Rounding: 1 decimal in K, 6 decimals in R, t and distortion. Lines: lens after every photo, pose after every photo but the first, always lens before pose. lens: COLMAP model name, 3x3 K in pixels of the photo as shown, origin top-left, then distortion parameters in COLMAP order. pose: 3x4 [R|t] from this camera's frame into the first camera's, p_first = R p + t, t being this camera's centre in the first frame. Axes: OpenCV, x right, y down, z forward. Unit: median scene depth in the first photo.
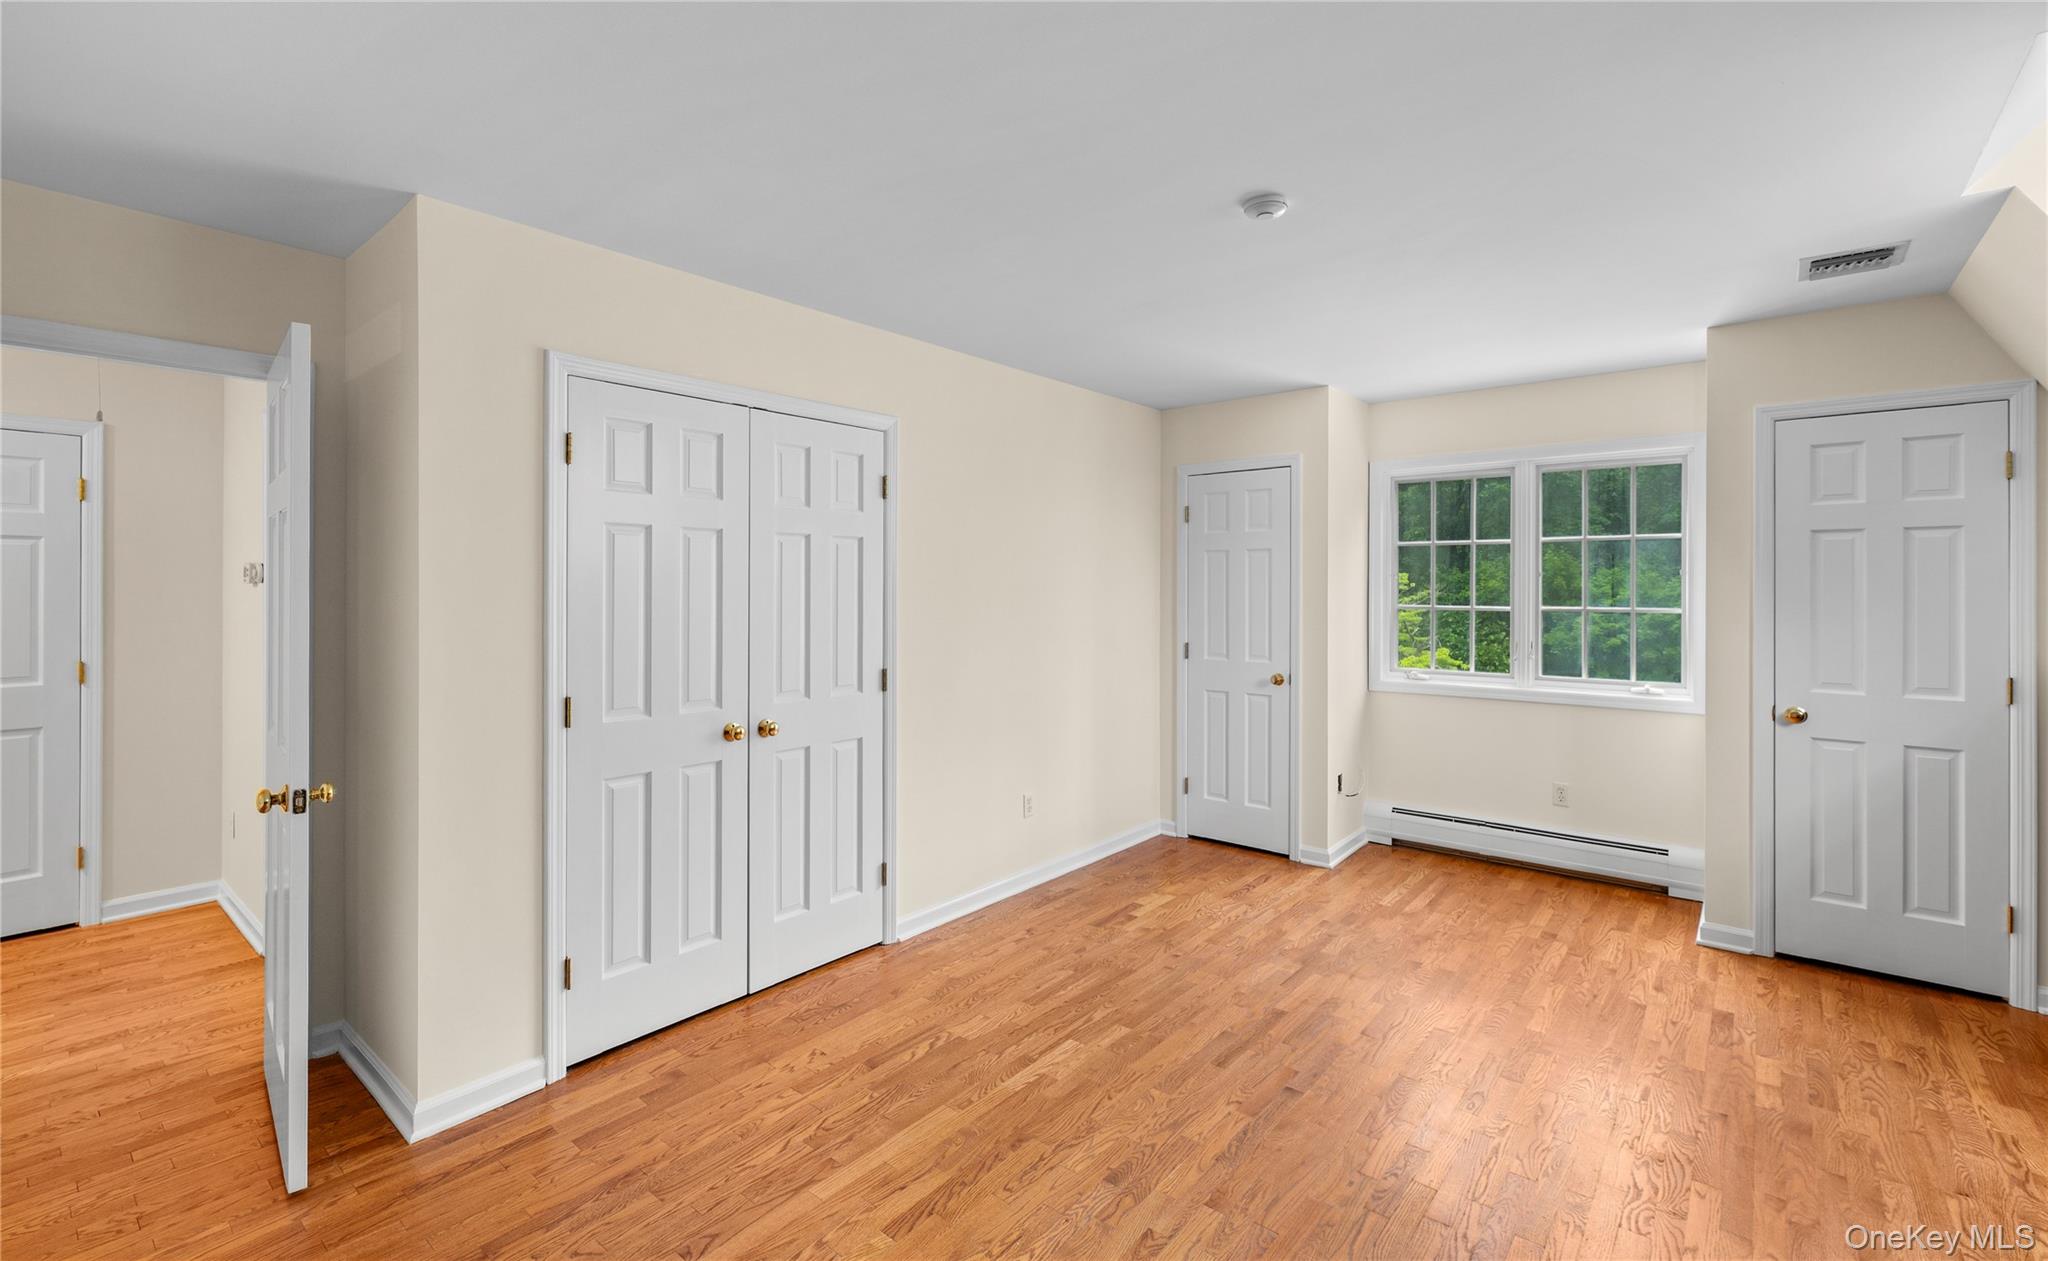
lens RADIAL K [[886.0, 0, 1022.6], [0, 886.0, 599.6], [0, 0, 1]] dist [0.000180, -0.000214]
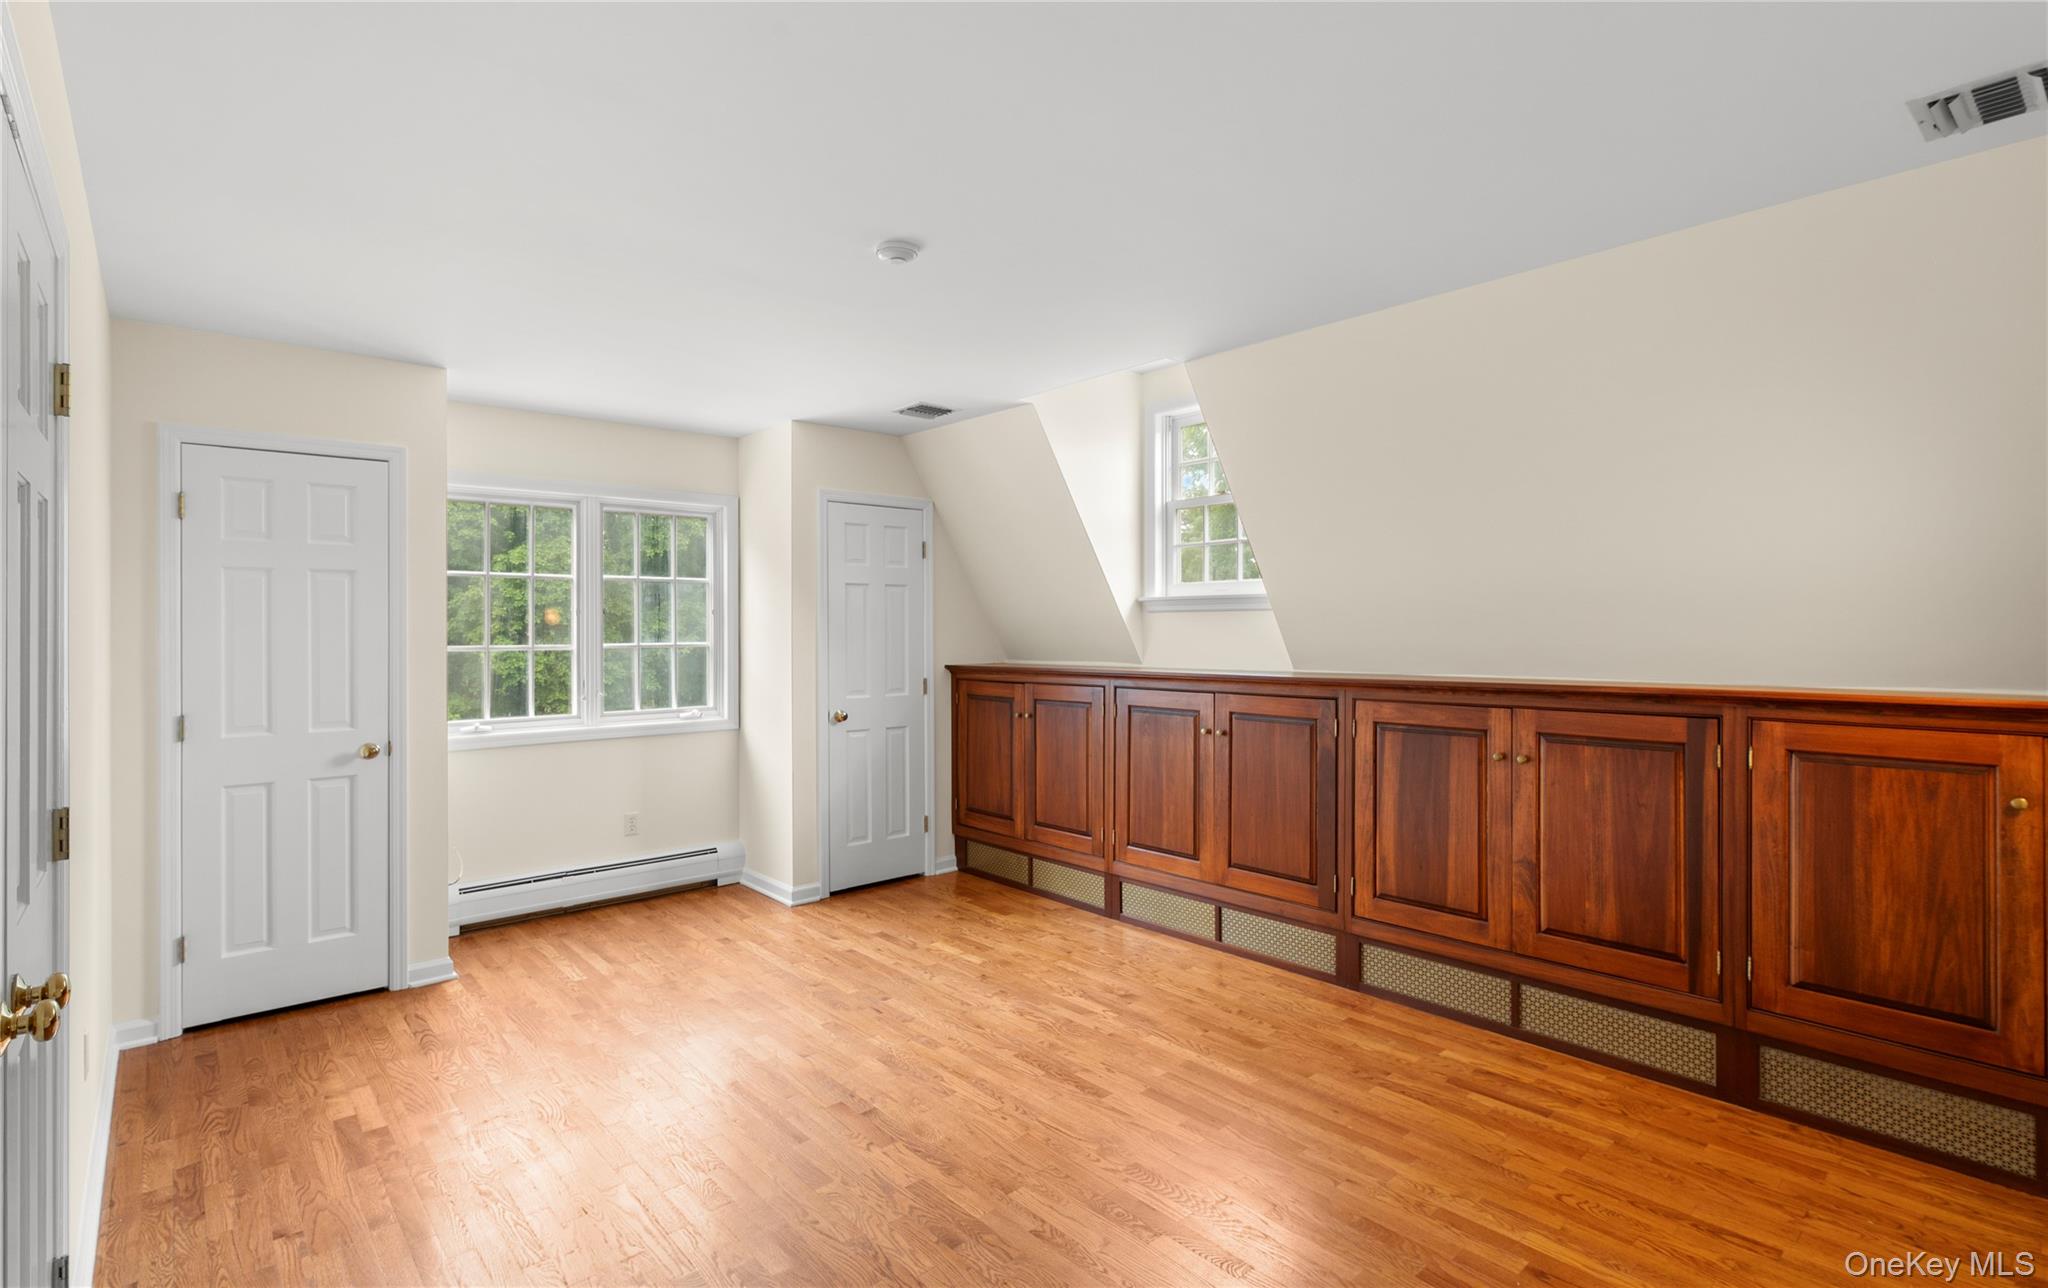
lens RADIAL K [[969.7, 0, 1024.0], [0, 969.7, 644.0], [0, 0, 1]] dist [0.000896, -0.000705]
pose [[0.149928, -0.020091, 0.988493, -0.480557], [0.016523, 0.999705, 0.017813, -0.003714], [-0.988559, 0.013662, 0.150216, 0.403091]]
